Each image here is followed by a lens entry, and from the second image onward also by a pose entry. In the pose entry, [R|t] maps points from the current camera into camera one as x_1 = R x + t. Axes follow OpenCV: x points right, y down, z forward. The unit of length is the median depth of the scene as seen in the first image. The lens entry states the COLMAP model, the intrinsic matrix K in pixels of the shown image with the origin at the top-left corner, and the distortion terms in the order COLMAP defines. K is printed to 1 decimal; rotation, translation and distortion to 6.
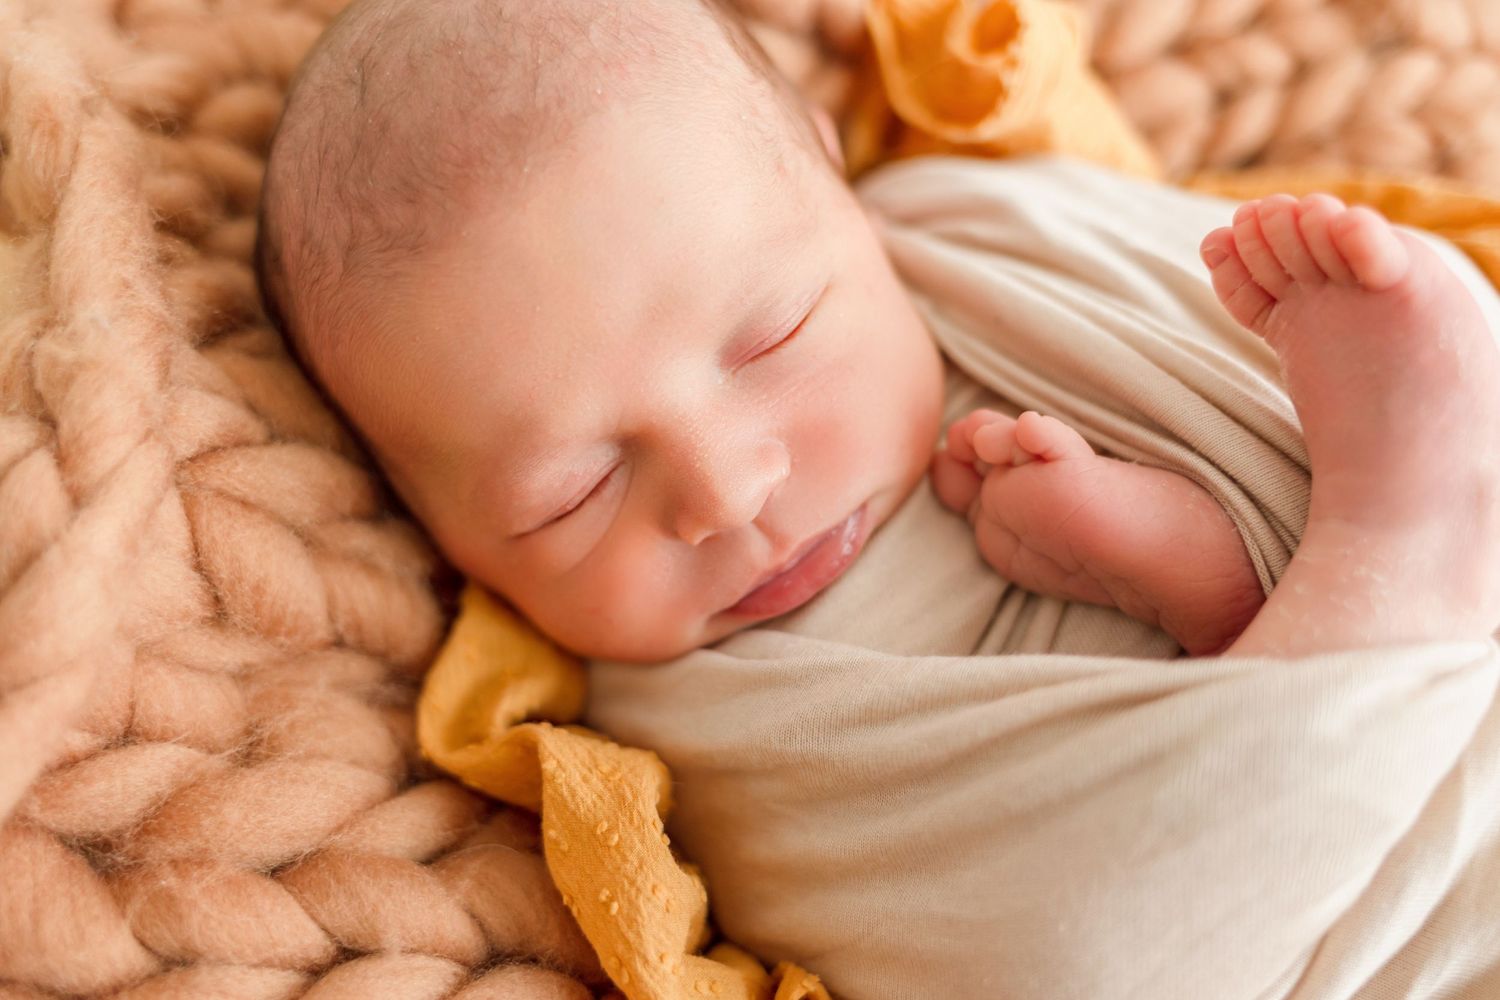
lens RADIAL K [[1497.2, 0, 749.0], [0, 1497.2, 536.0], [0, 0, 1]] dist [0.008511, 0.000000]
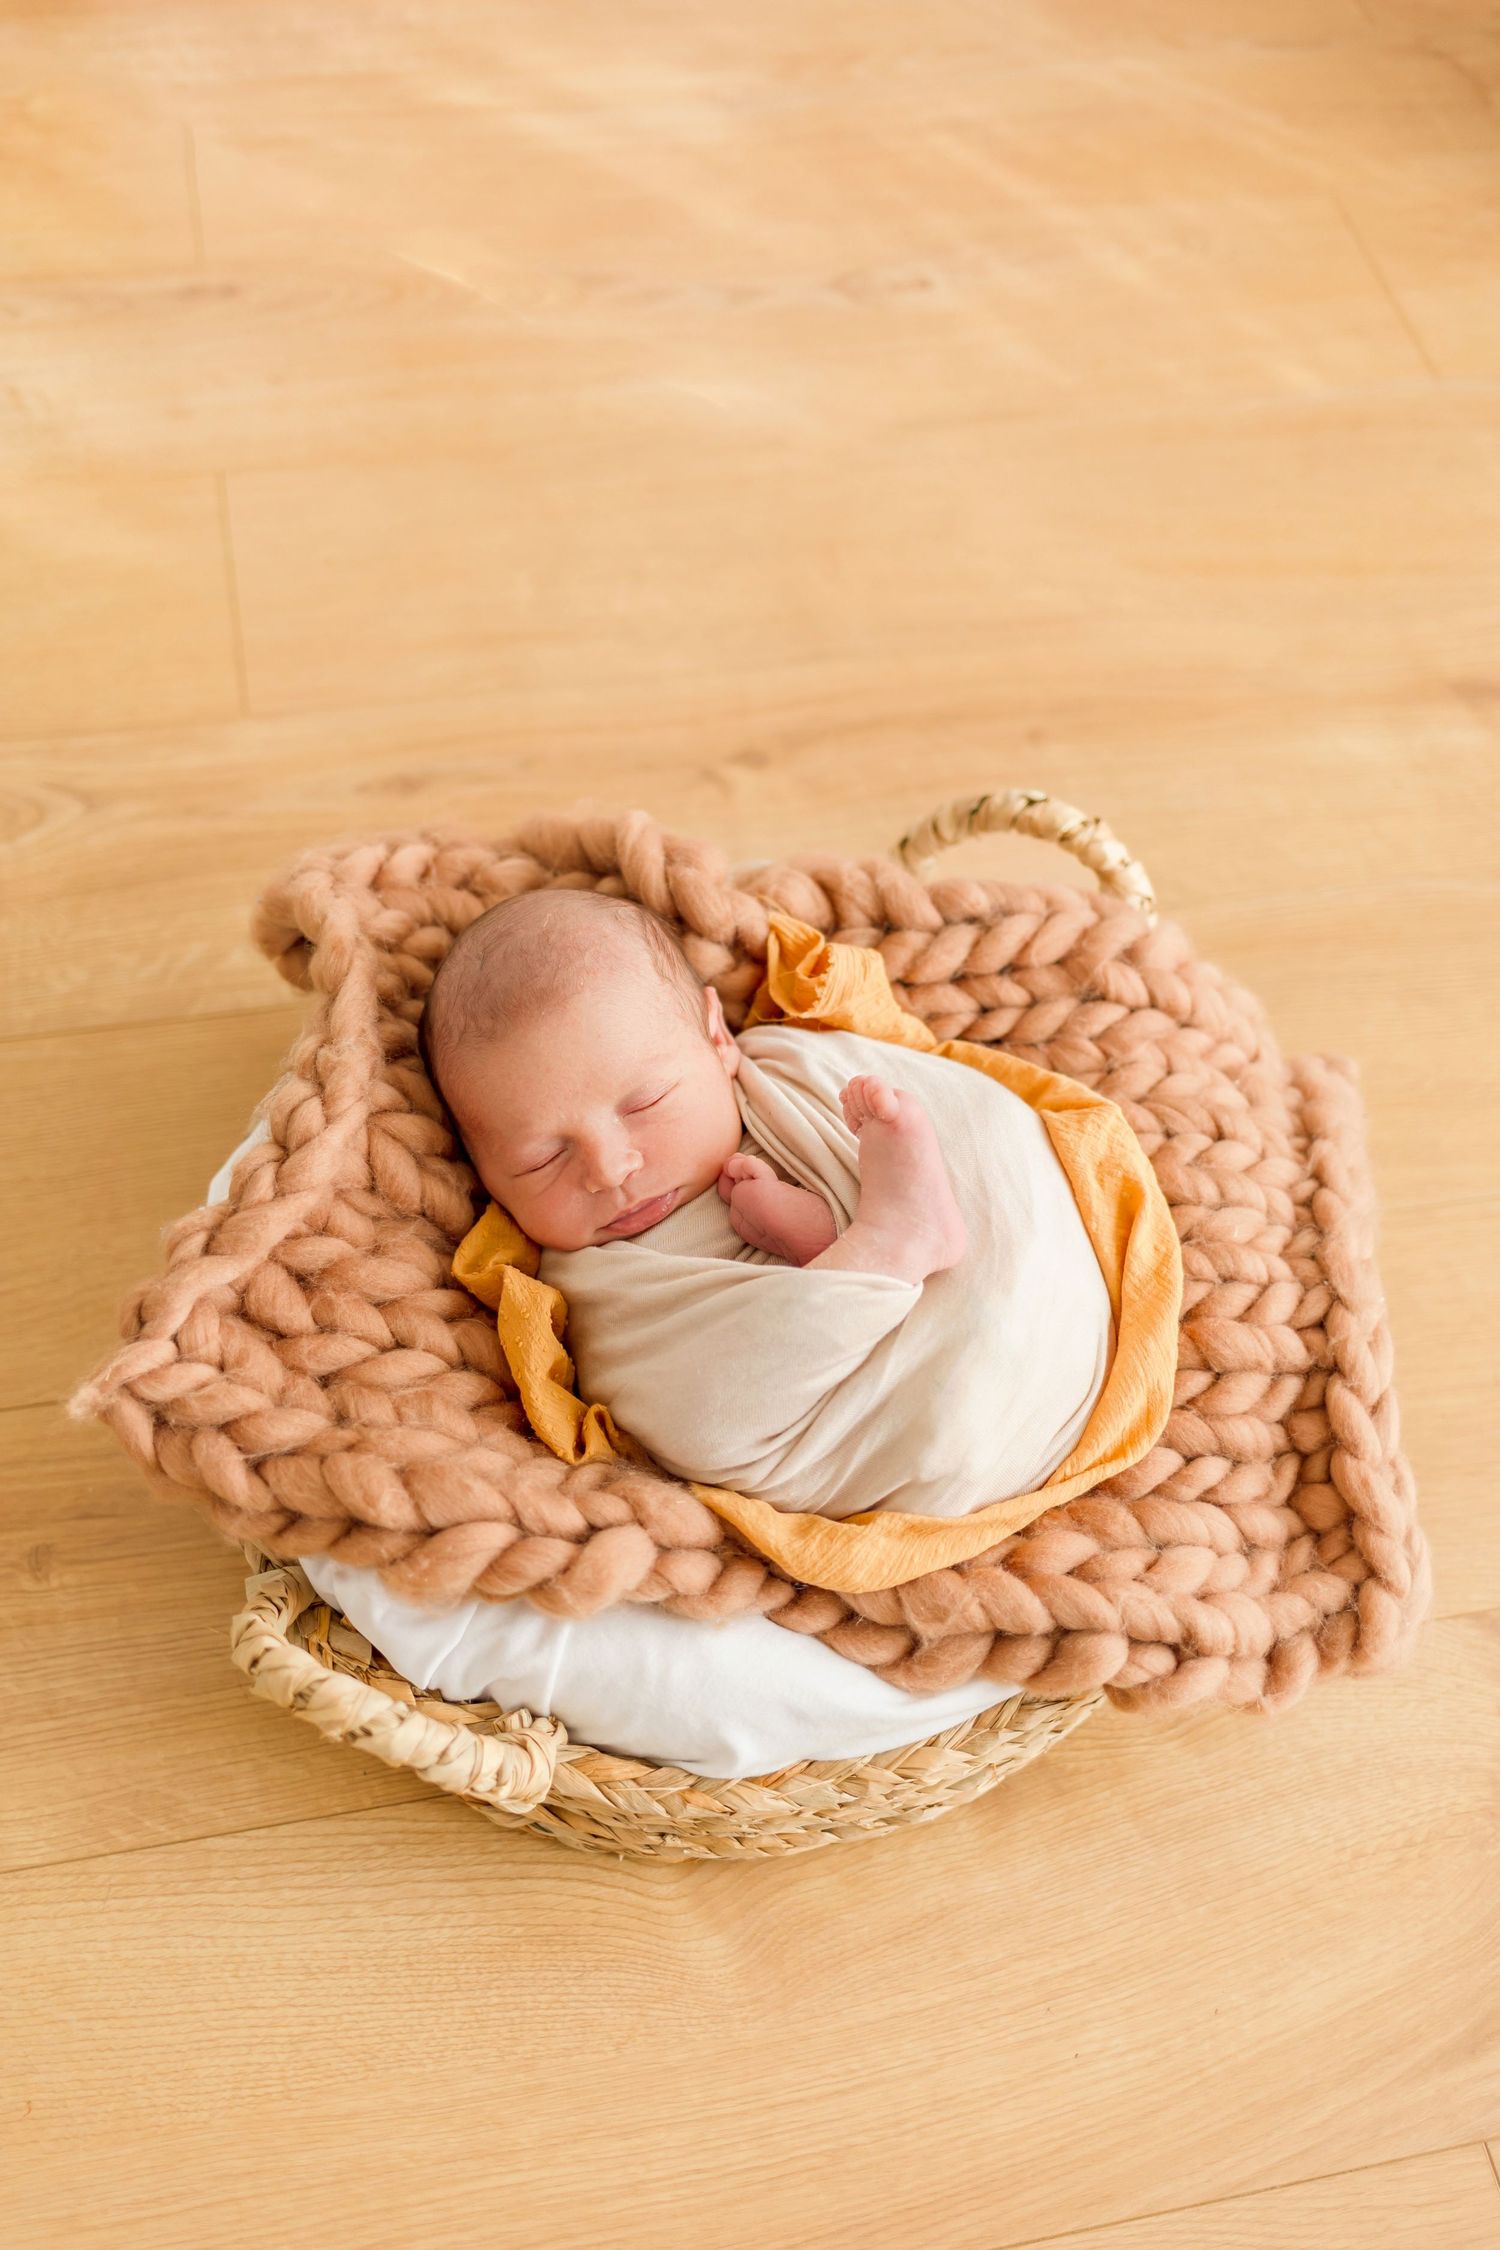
lens RADIAL K [[2245.7, 0, 755.9], [0, 2245.7, 1142.9], [0, 0, 1]] dist [0.008511, 0.000000]
pose [[0.976542, 0.168603, -0.133938, 0.585874], [-0.182131, 0.978569, -0.096078, 0.195045], [0.114868, 0.118219, 0.986321, -2.056500]]
